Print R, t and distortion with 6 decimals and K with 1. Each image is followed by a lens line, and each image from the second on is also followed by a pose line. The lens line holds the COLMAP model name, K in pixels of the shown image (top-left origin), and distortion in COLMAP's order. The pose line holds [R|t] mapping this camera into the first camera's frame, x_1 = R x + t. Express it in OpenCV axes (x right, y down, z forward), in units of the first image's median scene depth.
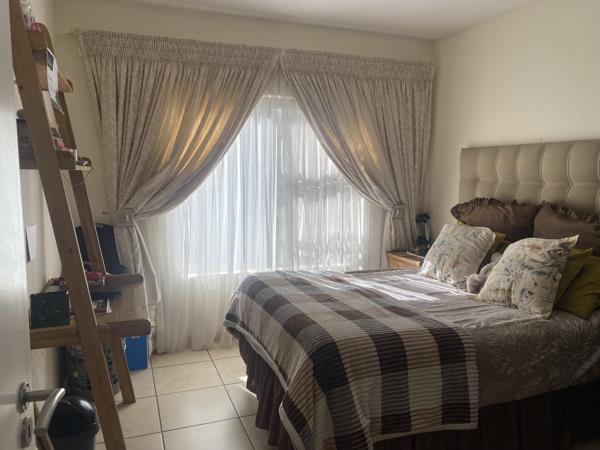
lens RADIAL K [[459.5, 0, 298.9], [0, 459.5, 223.7], [0, 0, 1]] dist [0.050046, -0.061521]
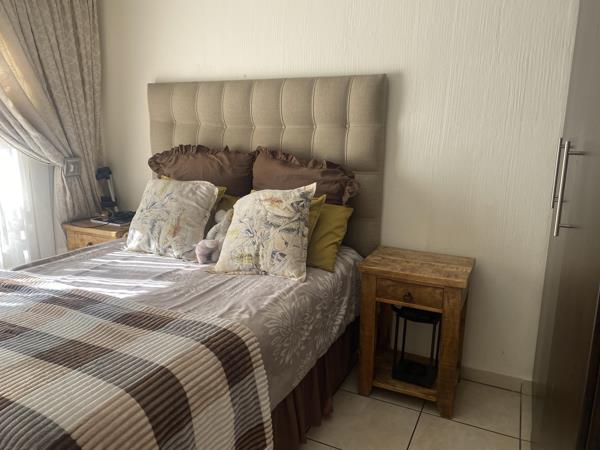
lens RADIAL K [[459.5, 0, 298.9], [0, 459.5, 223.7], [0, 0, 1]] dist [0.050046, -0.061521]
pose [[0.739600, -0.139728, 0.658383, -0.022349], [0.068676, 0.988774, 0.132699, -0.014341], [-0.669534, -0.052929, 0.740893, 0.281104]]
